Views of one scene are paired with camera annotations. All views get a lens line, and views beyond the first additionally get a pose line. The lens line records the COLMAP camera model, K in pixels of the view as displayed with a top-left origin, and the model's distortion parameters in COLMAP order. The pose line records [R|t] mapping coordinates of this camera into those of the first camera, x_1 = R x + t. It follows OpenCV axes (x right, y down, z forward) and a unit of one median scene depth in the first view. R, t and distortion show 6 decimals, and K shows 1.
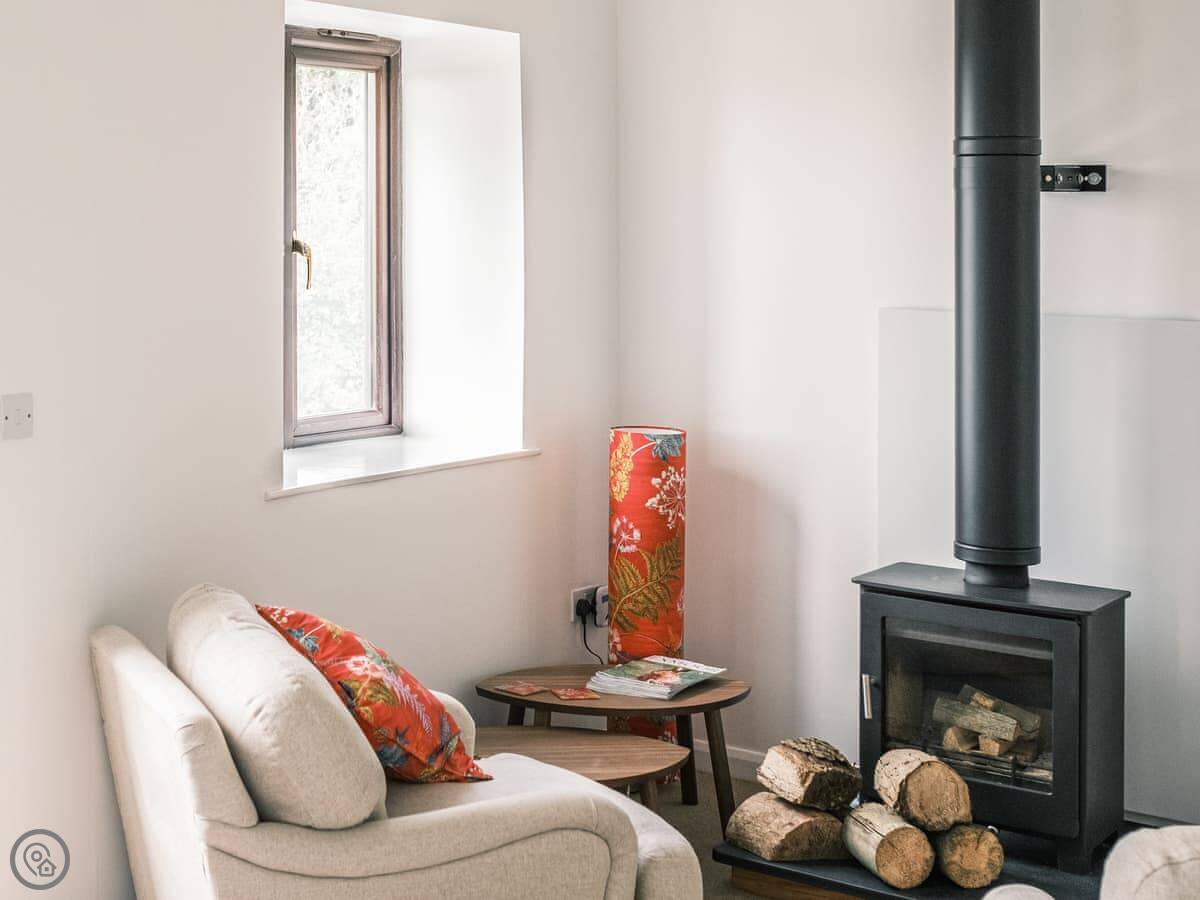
lens RADIAL K [[1123.4, 0, 600.0], [0, 1123.4, 450.0], [0, 0, 1]] dist [-0.011999, -0.006712]
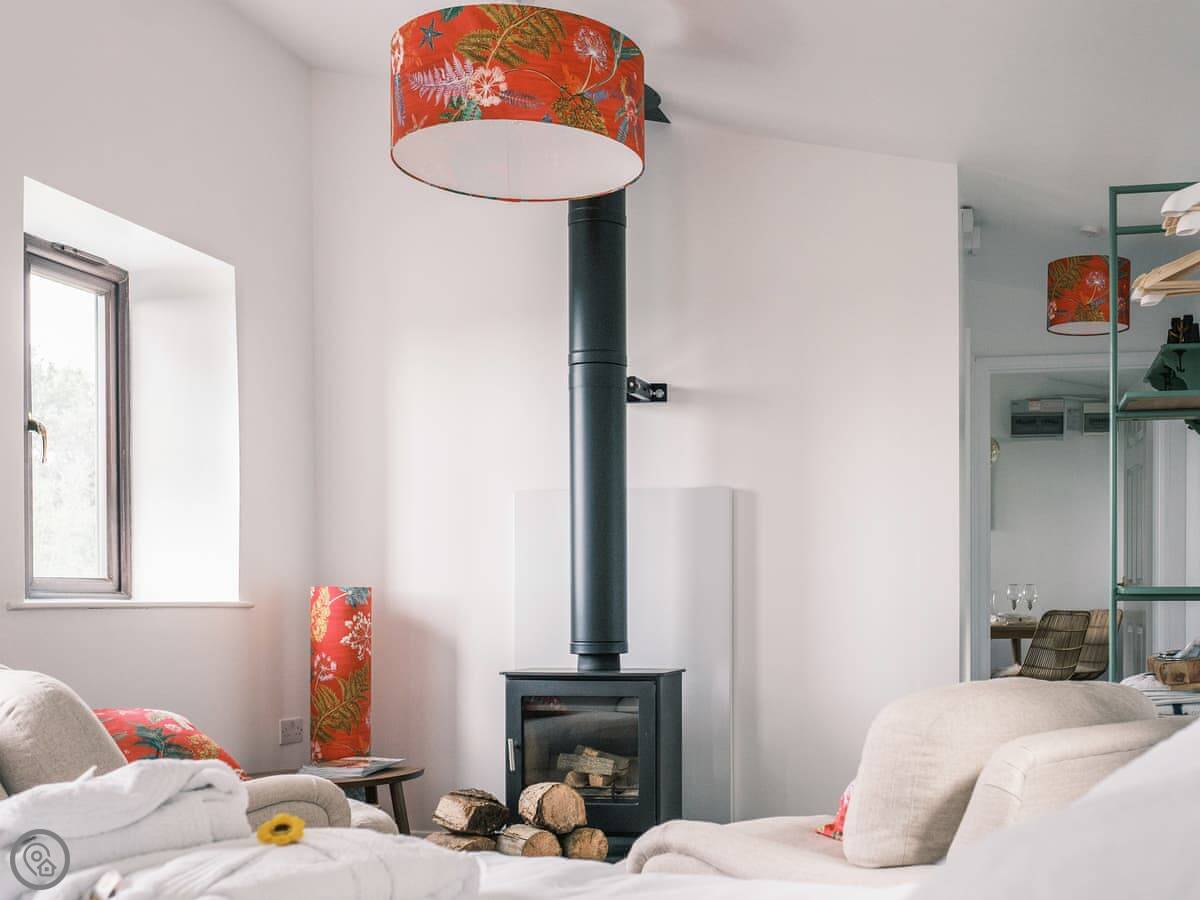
lens RADIAL K [[842.0, 0, 600.0], [0, 842.0, 450.0], [0, 0, 1]] dist [-0.013329, 0.001701]
pose [[0.950246, -0.006877, 0.311426, 0.022863], [0.008794, 0.999950, -0.004751, -0.154046], [-0.311377, 0.007253, 0.950259, -0.019922]]
